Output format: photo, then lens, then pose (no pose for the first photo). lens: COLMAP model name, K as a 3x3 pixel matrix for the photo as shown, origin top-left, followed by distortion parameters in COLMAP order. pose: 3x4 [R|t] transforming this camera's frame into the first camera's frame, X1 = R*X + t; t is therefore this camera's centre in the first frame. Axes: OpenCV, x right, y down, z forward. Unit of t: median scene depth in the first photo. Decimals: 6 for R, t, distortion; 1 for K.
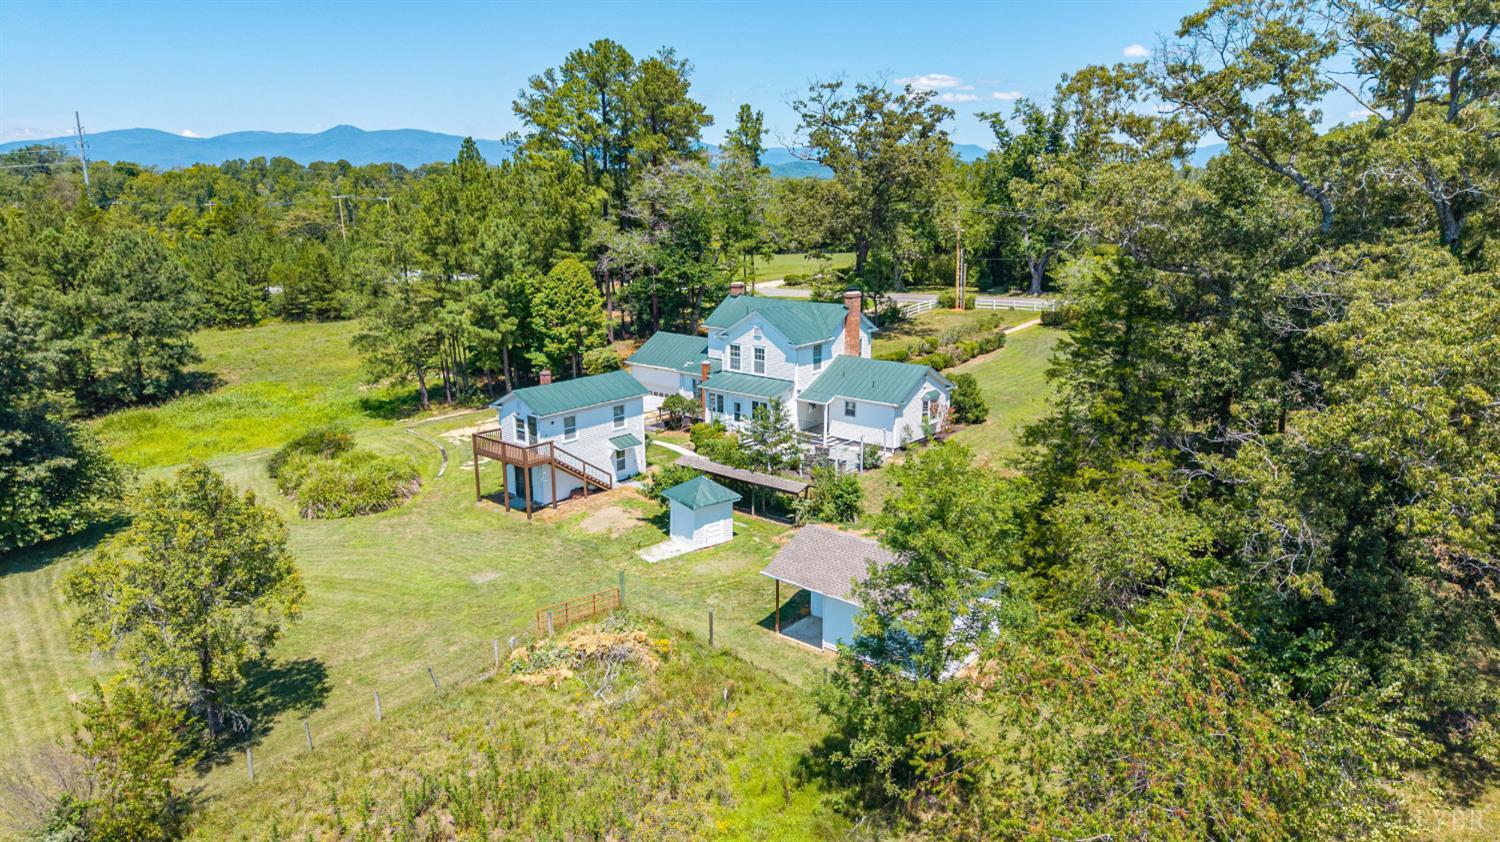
lens RADIAL K [[1016.2, 0, 748.3], [0, 1016.2, 422.1], [0, 0, 1]] dist [0.006859, -0.001652]
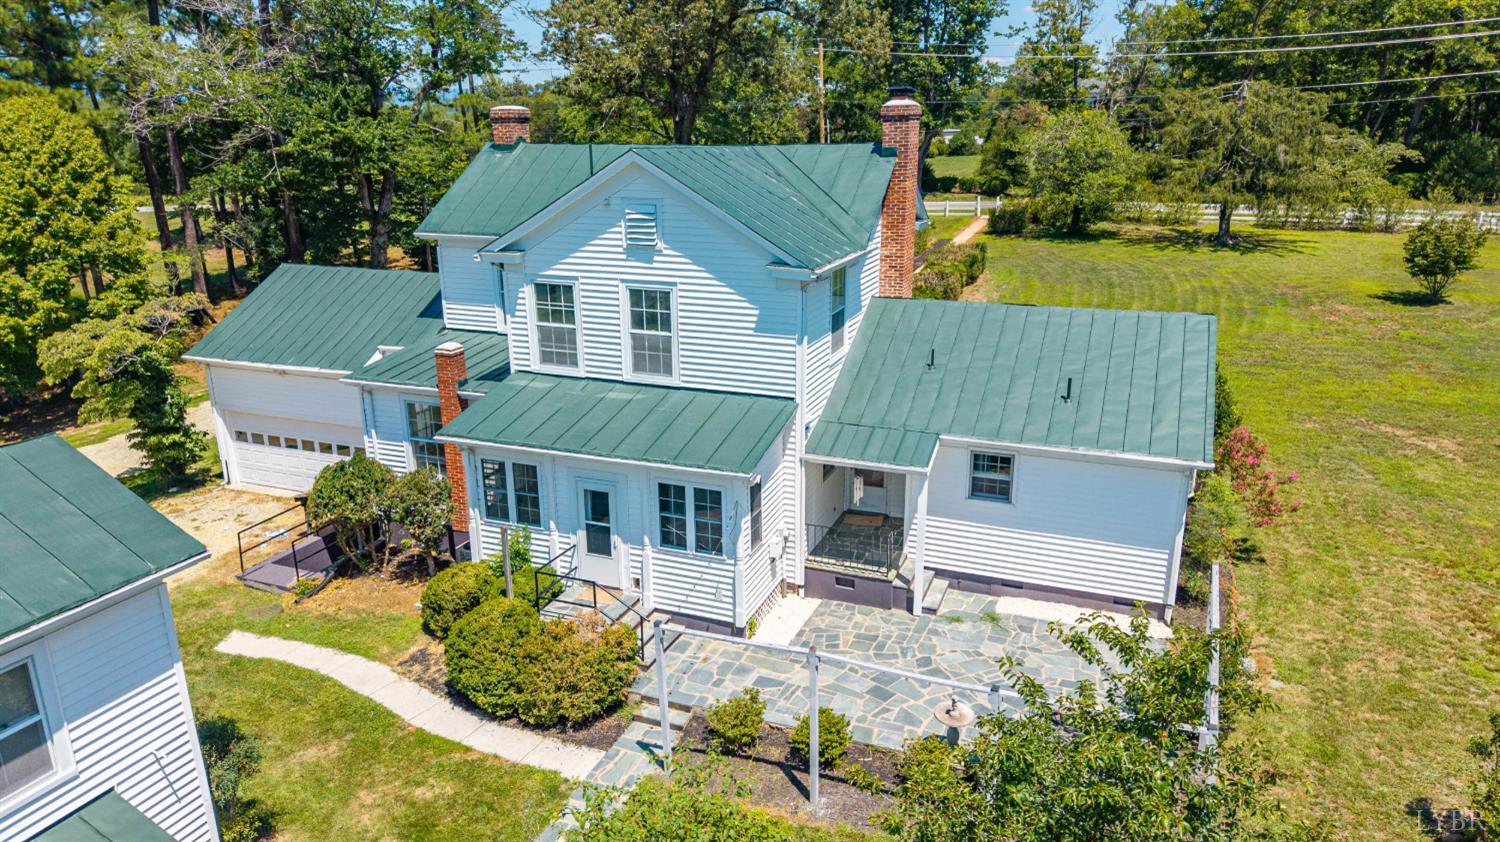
lens RADIAL K [[1016.2, 0, 758.2], [0, 1016.2, 421.6], [0, 0, 1]] dist [0.006859, -0.001652]
pose [[0.950677, -0.092876, 0.295951, -0.045549], [0.078073, 0.995050, 0.061478, -0.047916], [-0.300196, -0.035340, 0.953223, 0.677307]]
